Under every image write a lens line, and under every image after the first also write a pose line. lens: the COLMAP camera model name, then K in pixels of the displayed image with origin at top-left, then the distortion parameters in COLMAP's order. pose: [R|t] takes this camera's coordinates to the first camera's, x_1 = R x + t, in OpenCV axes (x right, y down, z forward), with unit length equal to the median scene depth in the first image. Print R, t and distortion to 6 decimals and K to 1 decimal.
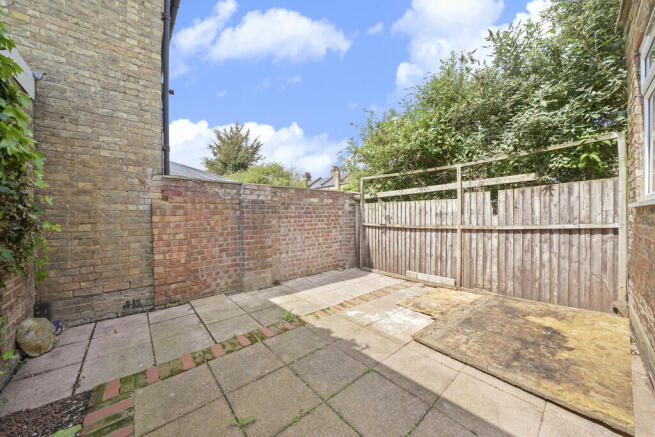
lens RADIAL K [[226.8, 0, 327.5], [0, 226.8, 218.5], [0, 0, 1]] dist [0.000335, 0.000007]
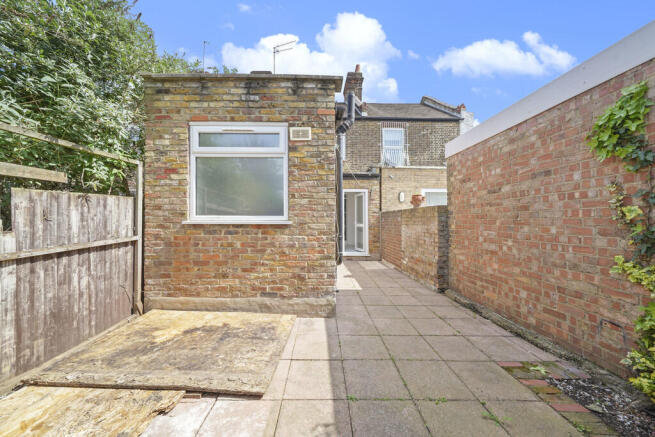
lens RADIAL K [[226.8, 0, 327.5], [0, 226.8, 218.5], [0, 0, 1]] dist [0.000335, 0.000007]
pose [[-0.766968, 0.015483, 0.641498, -0.225749], [0.009583, 0.999874, -0.012674, -0.041942], [-0.641613, -0.003573, -0.767020, 1.143550]]
